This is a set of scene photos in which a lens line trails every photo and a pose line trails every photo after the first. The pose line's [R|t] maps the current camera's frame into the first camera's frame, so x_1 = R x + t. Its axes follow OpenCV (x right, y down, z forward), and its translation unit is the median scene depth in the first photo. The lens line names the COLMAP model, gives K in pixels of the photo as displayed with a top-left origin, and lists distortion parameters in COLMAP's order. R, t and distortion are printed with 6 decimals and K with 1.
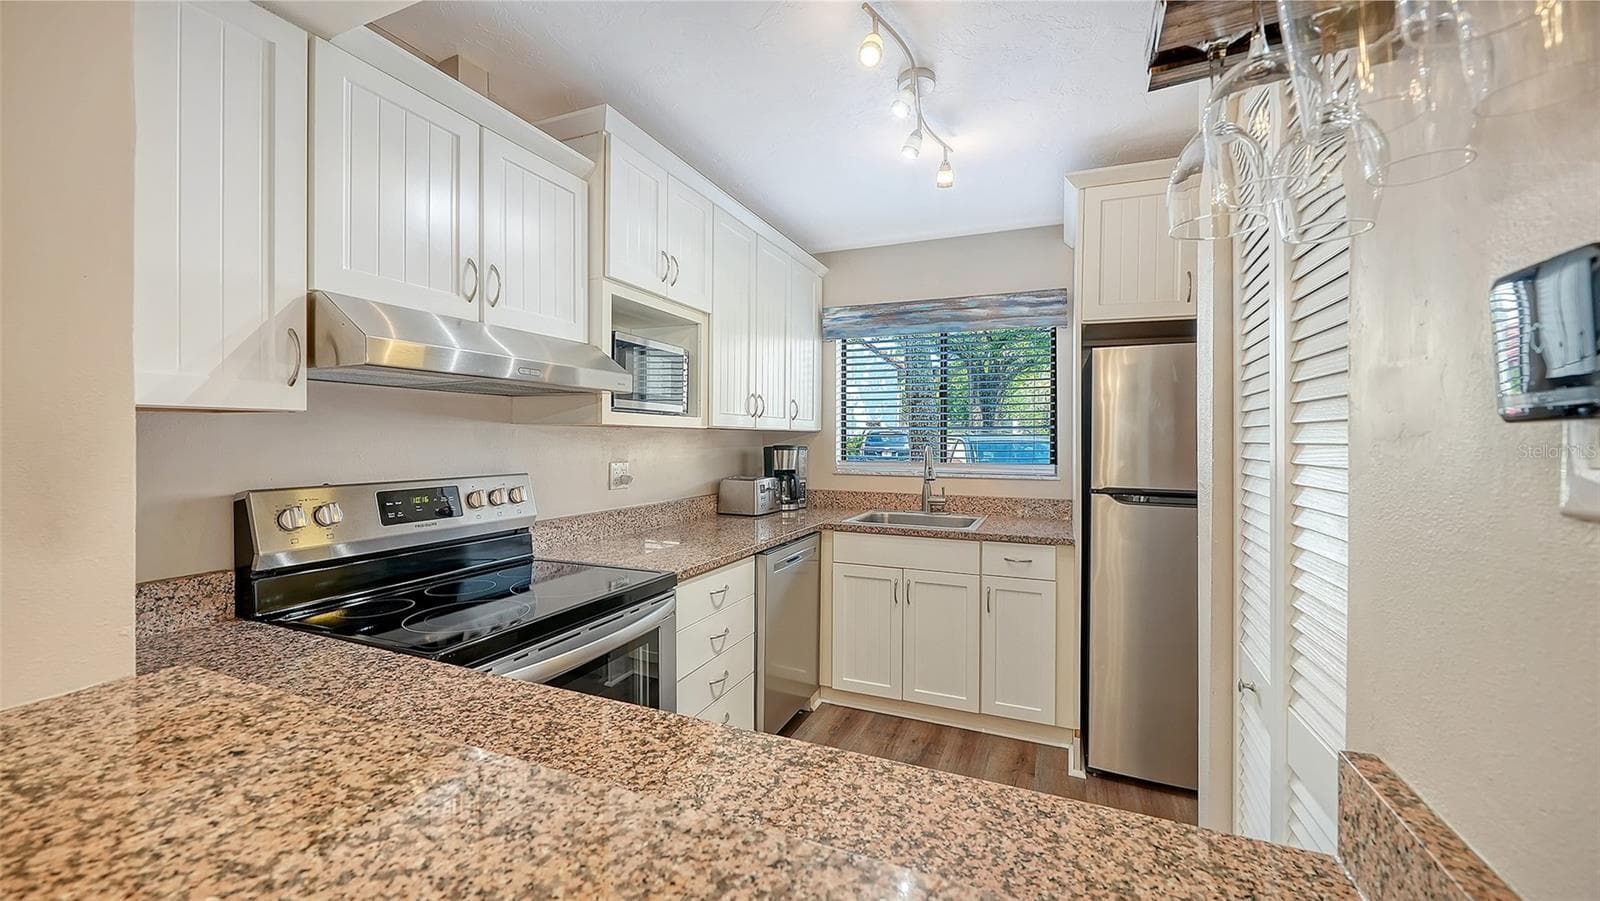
lens RADIAL K [[600.3, 0, 800.0], [0, 600.3, 450.5], [0, 0, 1]] dist [-0.002531, -0.000441]
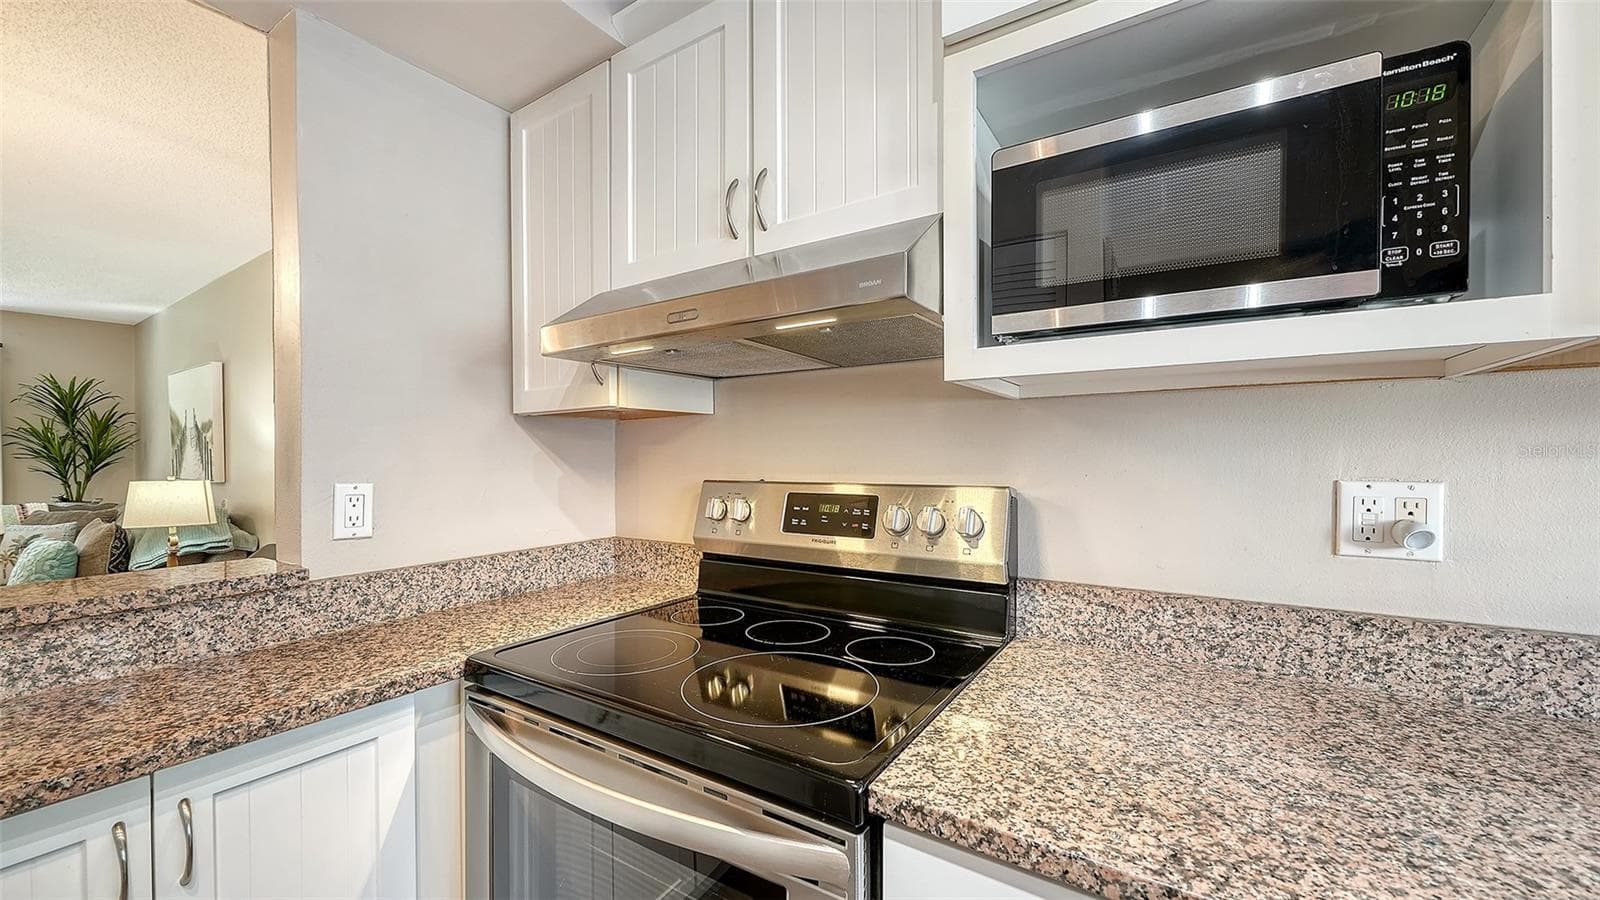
lens RADIAL K [[606.1, 0, 811.4], [0, 606.1, 474.8], [0, 0, 1]] dist [-0.002936, -0.000341]
pose [[-0.164792, 0.026598, -0.985970, 0.108966], [-0.014408, 0.999465, 0.029370, 0.011525], [0.986223, 0.019046, -0.164320, 0.812135]]
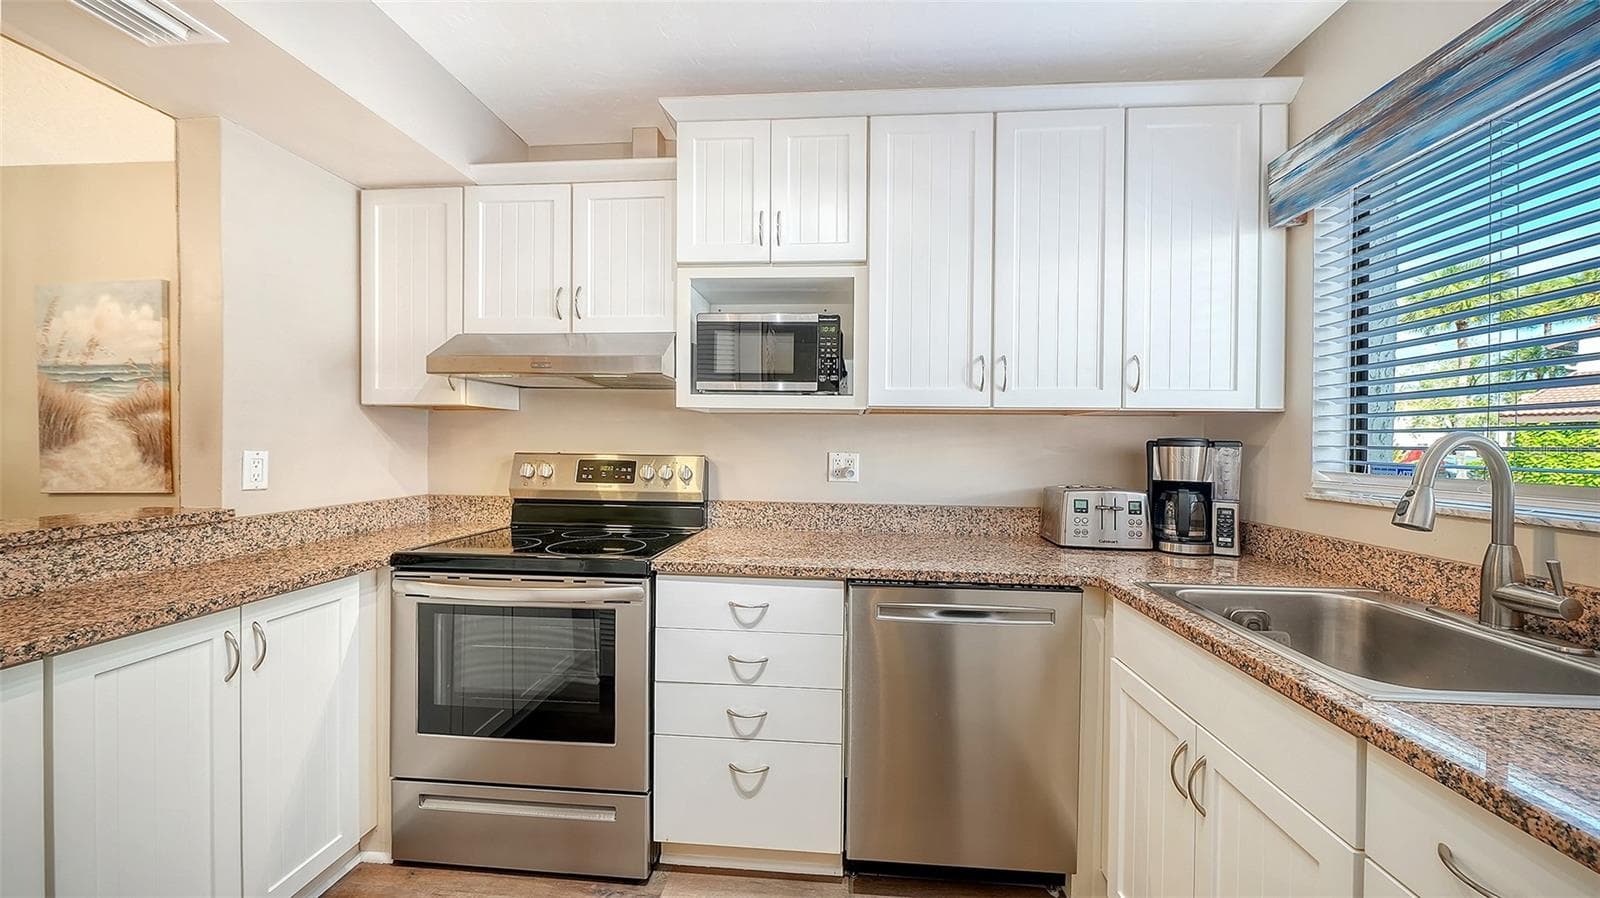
lens RADIAL K [[566.3, 0, 811.8], [0, 566.3, 453.8], [0, 0, 1]] dist [-0.001588, -0.000116]
pose [[0.320445, 0.016023, -0.947132, 0.559591], [-0.029650, 0.999537, 0.006878, 0.019052], [0.946803, 0.025878, 0.320772, 0.755281]]
